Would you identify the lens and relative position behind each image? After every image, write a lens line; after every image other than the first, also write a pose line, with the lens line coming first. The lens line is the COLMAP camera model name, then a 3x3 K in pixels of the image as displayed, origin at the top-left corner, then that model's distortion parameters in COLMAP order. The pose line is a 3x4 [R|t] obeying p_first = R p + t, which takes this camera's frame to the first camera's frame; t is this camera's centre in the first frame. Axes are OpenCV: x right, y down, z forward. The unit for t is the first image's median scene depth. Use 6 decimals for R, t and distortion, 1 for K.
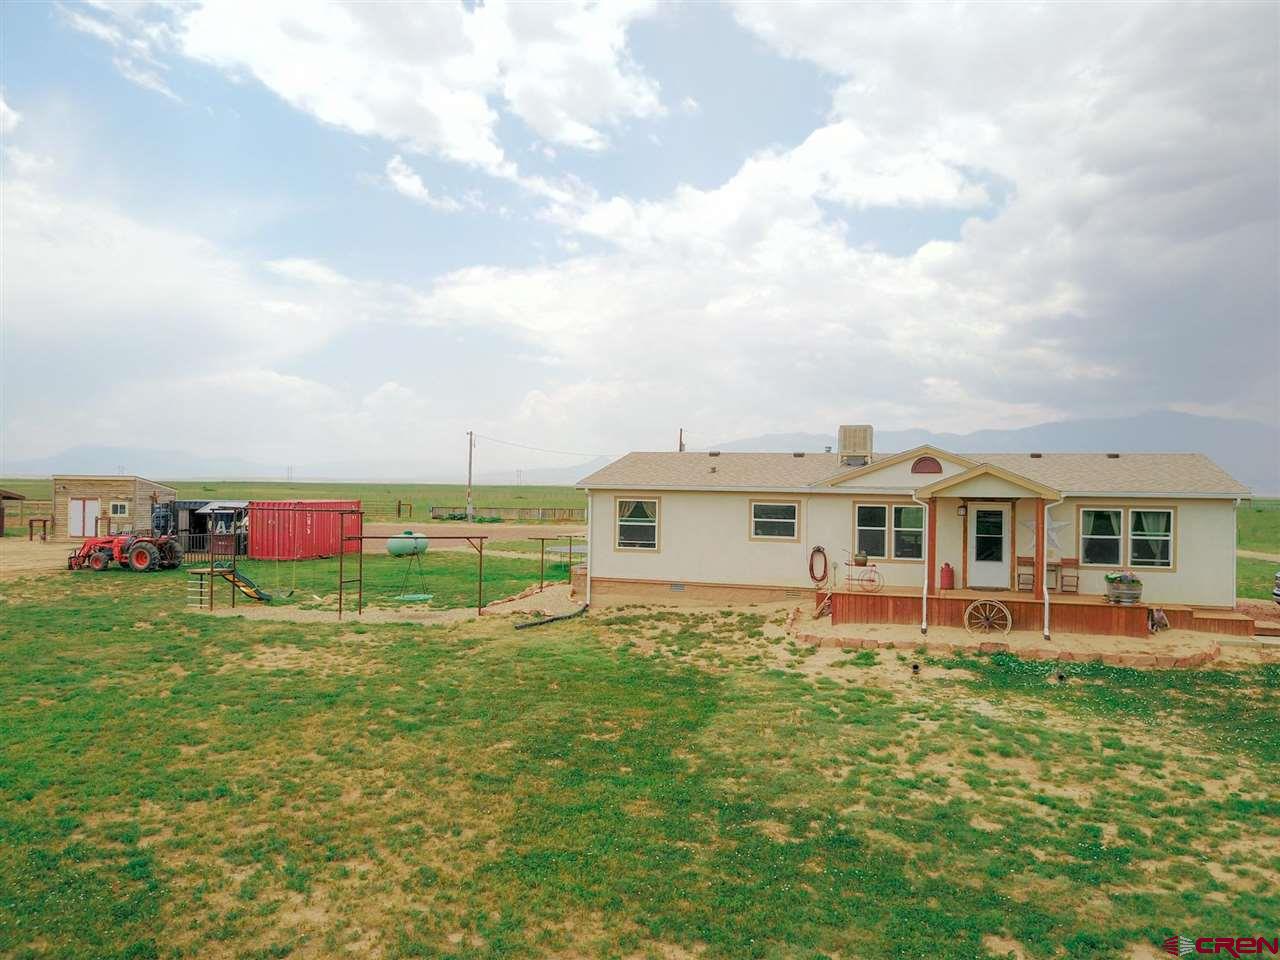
lens RADIAL K [[1010.4, 0, 623.9], [0, 1010.4, 480.0], [0, 0, 1]] dist [0.007296, -0.071952]
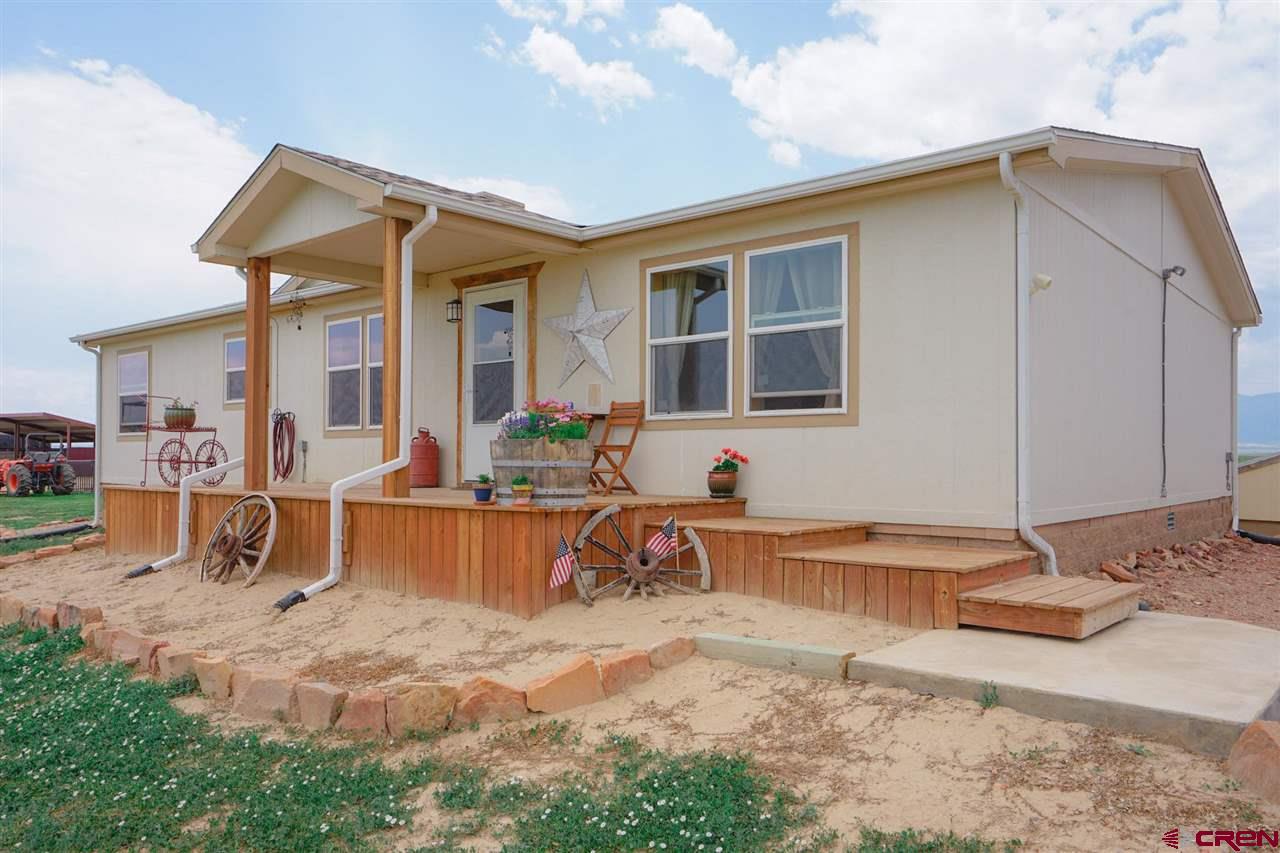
lens RADIAL K [[947.5, 0, 639.8], [0, 947.5, 451.1], [0, 0, 1]] dist [0.003658, -0.000957]
pose [[0.930716, -0.018121, -0.365293, 0.567959], [0.018473, 0.999826, -0.002532, 0.095835], [0.365276, -0.004392, 0.930889, 0.653966]]
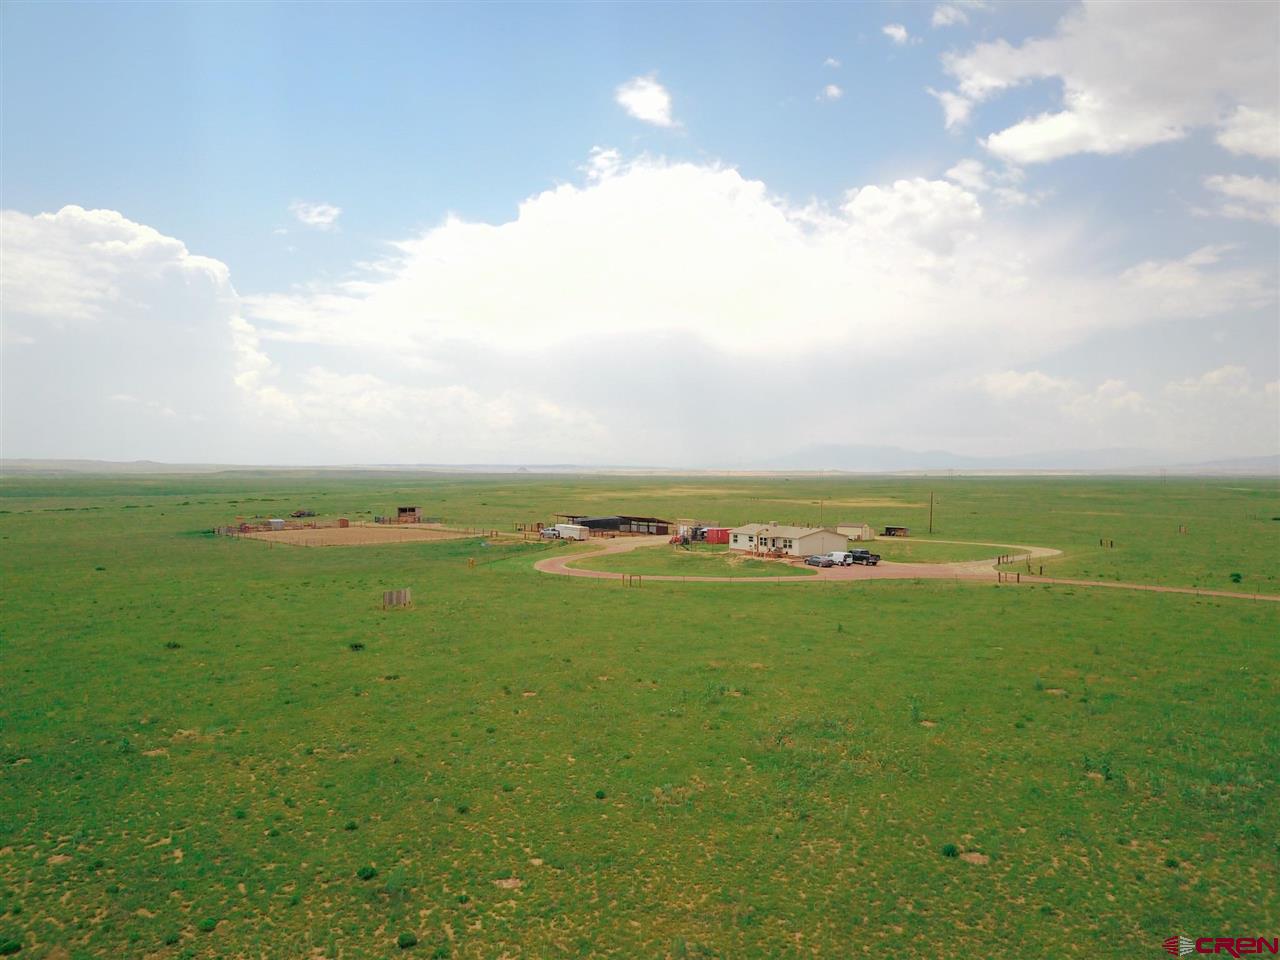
lens RADIAL K [[984.5, 0, 640.0], [0, 984.5, 480.0], [0, 0, 1]] dist [0.006669, -0.061175]
pose [[0.773801, -0.013456, -0.633285, 3.499514], [0.031510, 0.999354, 0.017266, -0.449702], [0.632644, -0.033315, 0.773726, -4.074700]]
